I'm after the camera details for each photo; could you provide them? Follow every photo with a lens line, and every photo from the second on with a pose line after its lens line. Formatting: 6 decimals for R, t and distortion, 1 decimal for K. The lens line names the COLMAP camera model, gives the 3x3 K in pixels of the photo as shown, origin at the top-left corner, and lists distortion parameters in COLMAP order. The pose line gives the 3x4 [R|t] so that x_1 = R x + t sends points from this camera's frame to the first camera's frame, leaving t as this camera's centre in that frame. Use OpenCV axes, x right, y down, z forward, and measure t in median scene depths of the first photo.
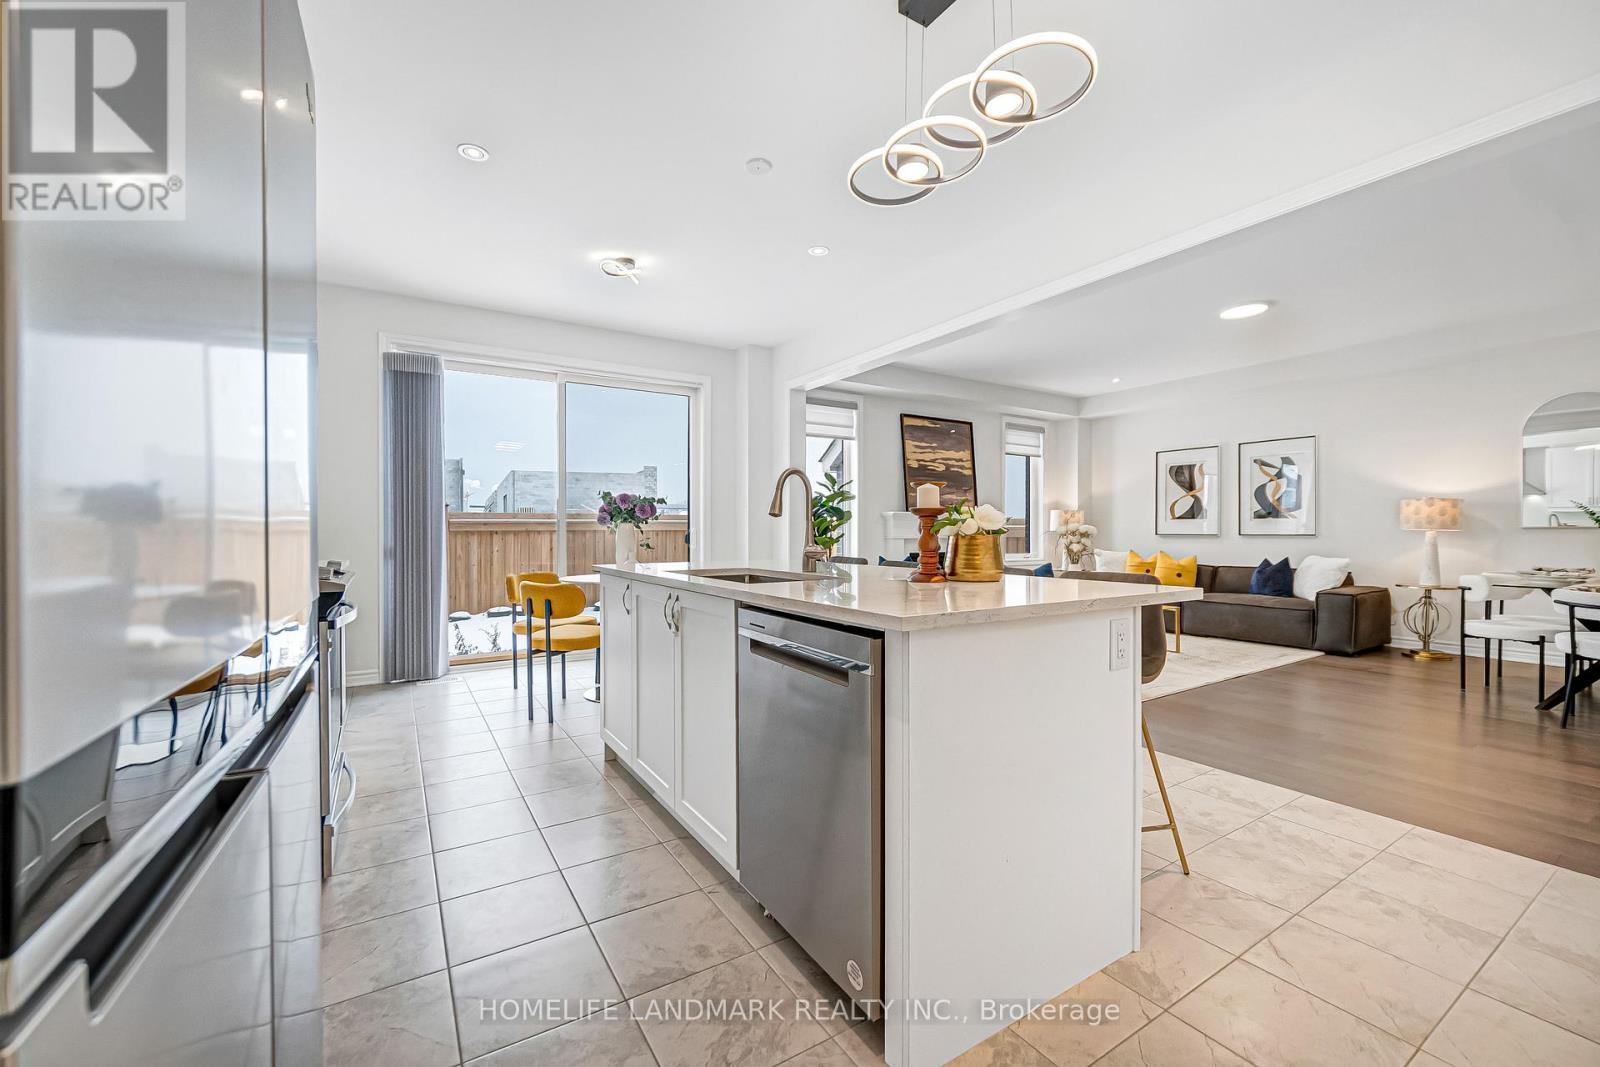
lens RADIAL K [[628.8, 0, 796.2], [0, 628.8, 537.0], [0, 0, 1]] dist [-0.002234, -0.000556]
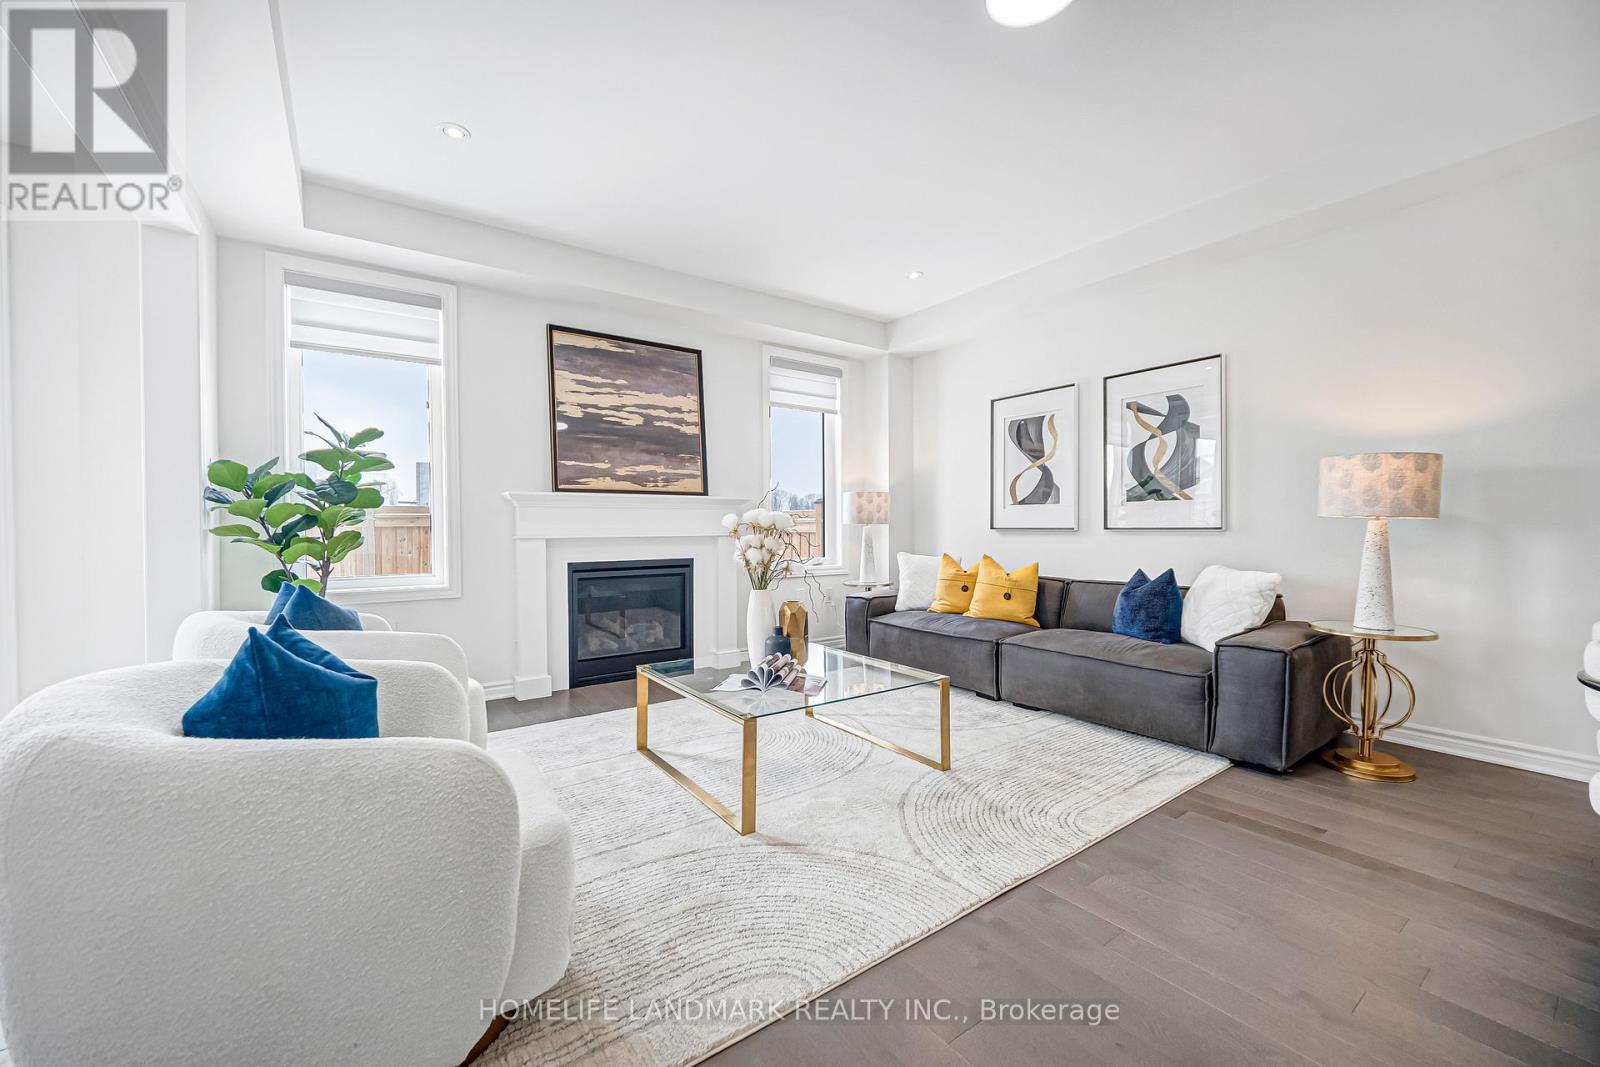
lens RADIAL K [[628.8, 0, 793.4], [0, 628.8, 534.4], [0, 0, 1]] dist [-0.002234, -0.000556]
pose [[0.998093, -0.006367, 0.061405, 0.356612], [0.006150, 0.999974, 0.003721, -0.001984], [-0.061427, -0.003336, 0.998106, 0.400916]]
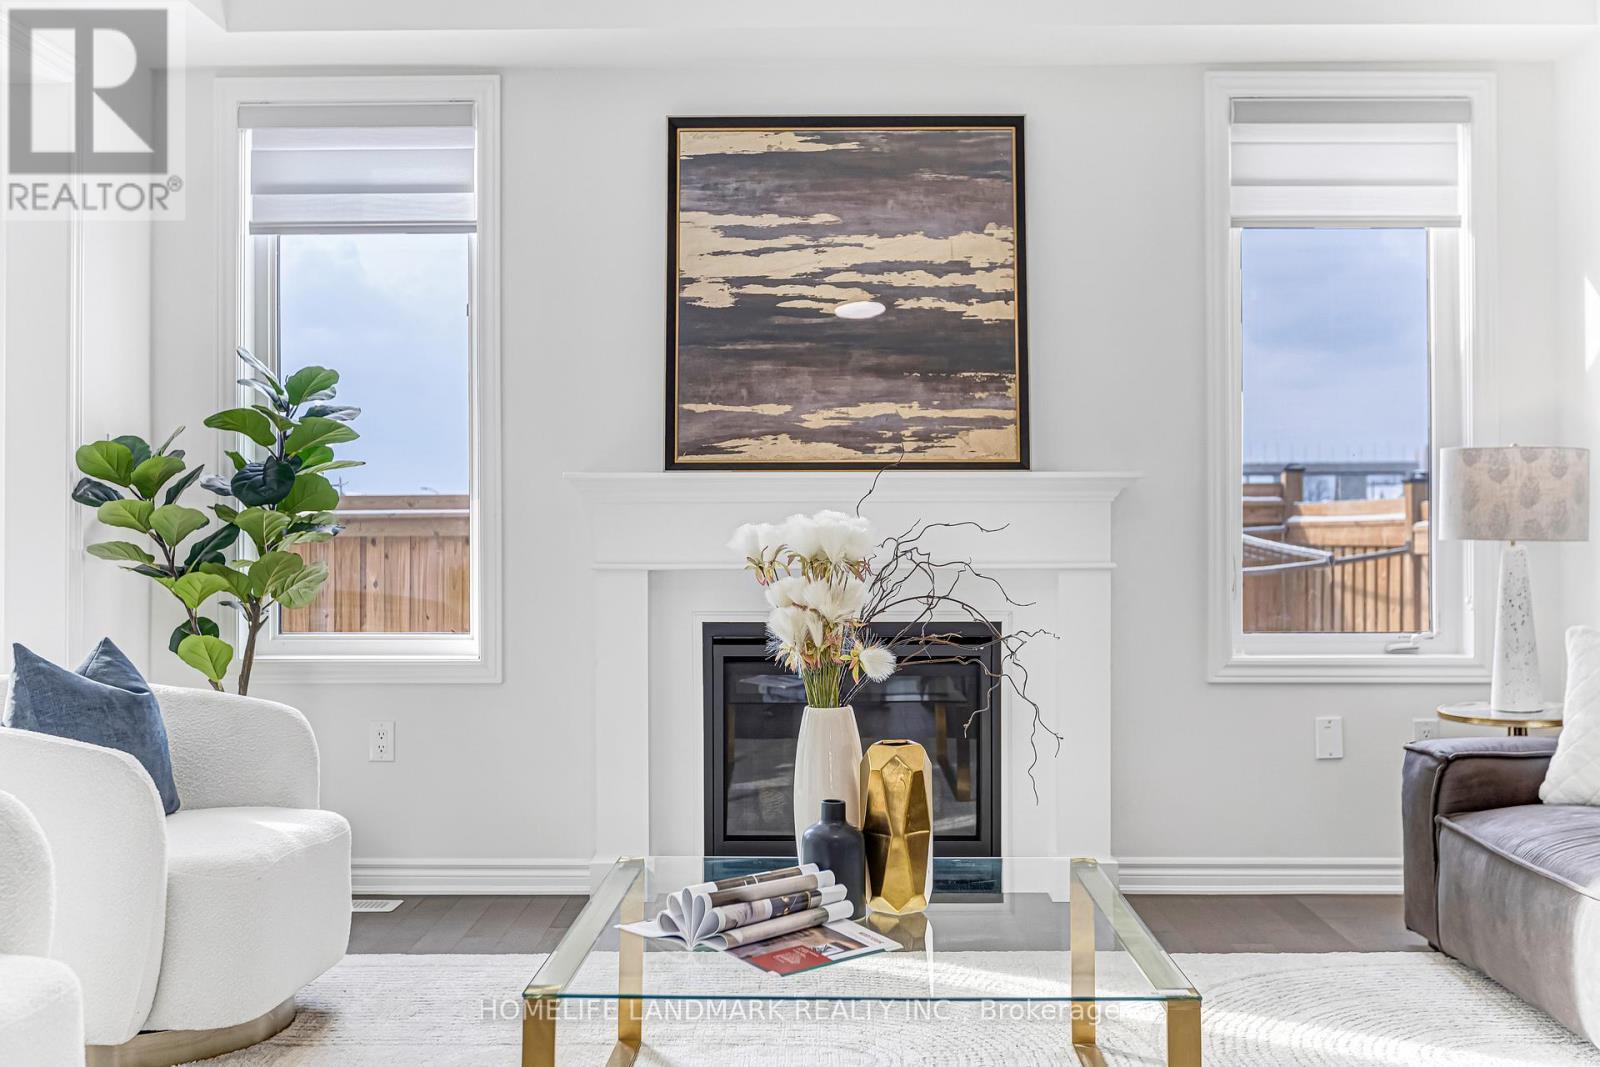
lens RADIAL K [[1549.2, 0, 808.2], [0, 1549.2, 516.1], [0, 0, 1]] dist [-0.007383, 0.000000]
pose [[0.849689, -0.007867, -0.527225, 0.576380], [-0.001871, 0.999837, -0.017934, -0.008720], [0.527281, 0.016225, 0.849536, 0.453341]]
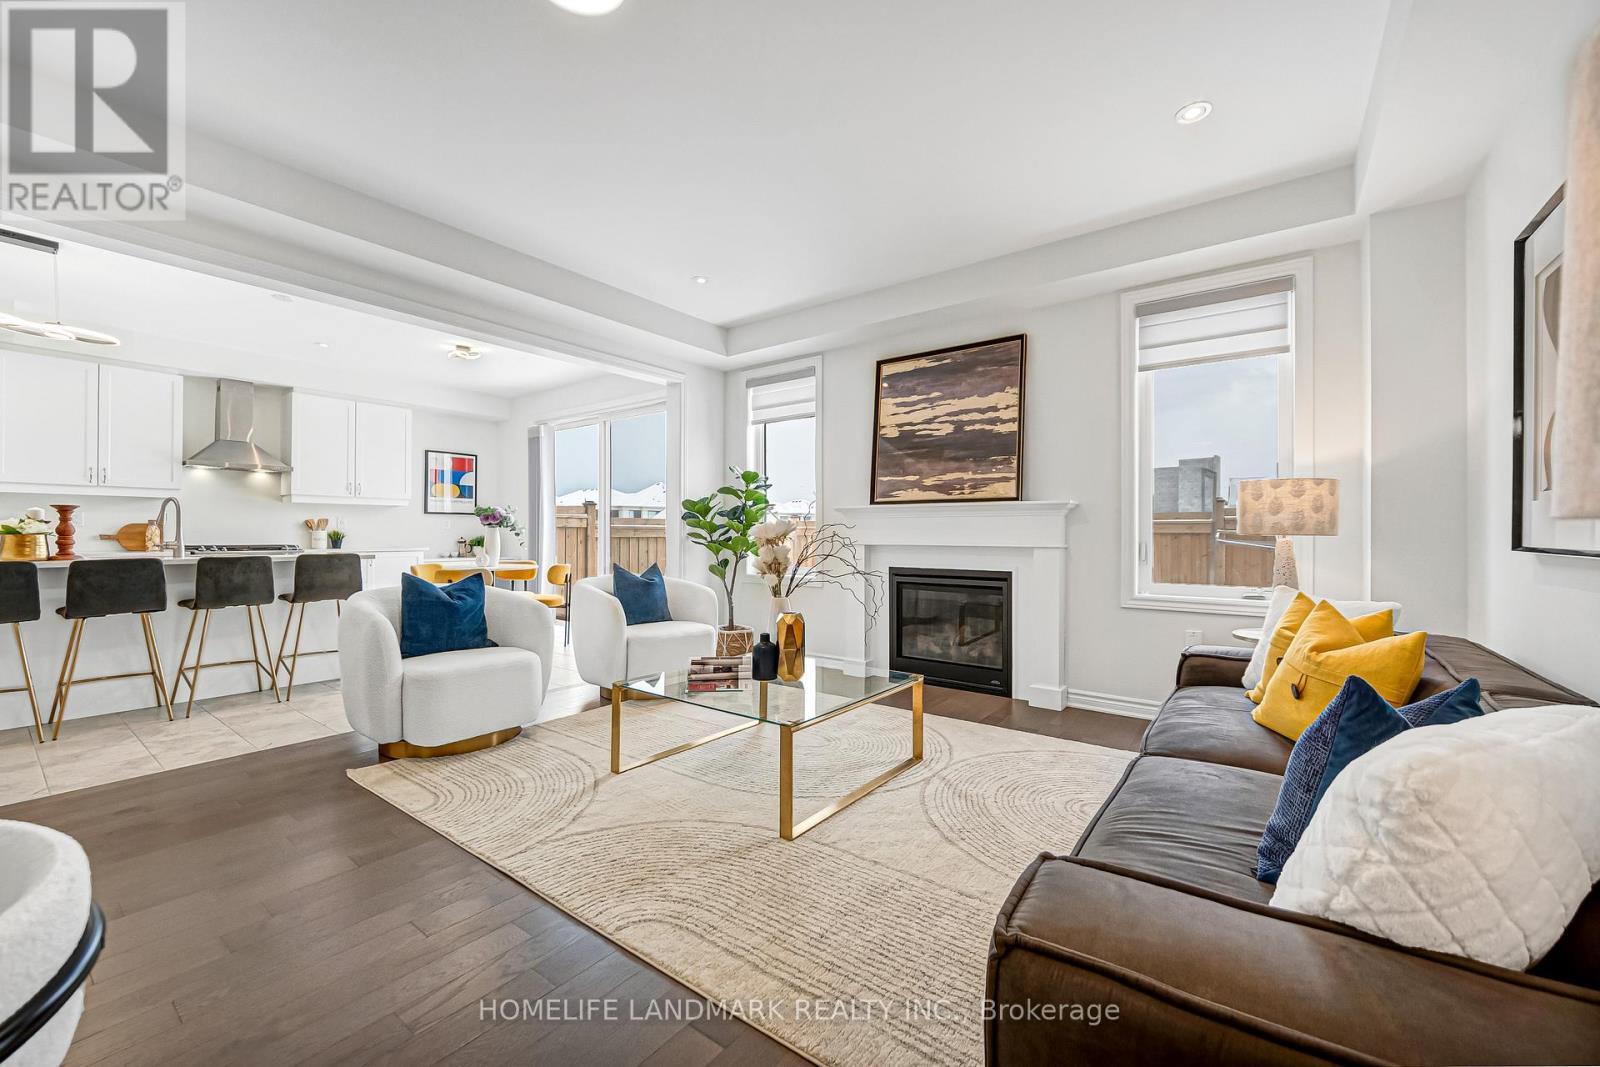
lens RADIAL K [[628.8, 0, 795.2], [0, 628.8, 529.7], [0, 0, 1]] dist [-0.002234, -0.000556]
pose [[0.367897, -0.003684, -0.929859, 0.765257], [-0.009602, 0.999924, -0.007760, -0.007610], [0.929817, 0.011784, 0.367834, 0.665008]]
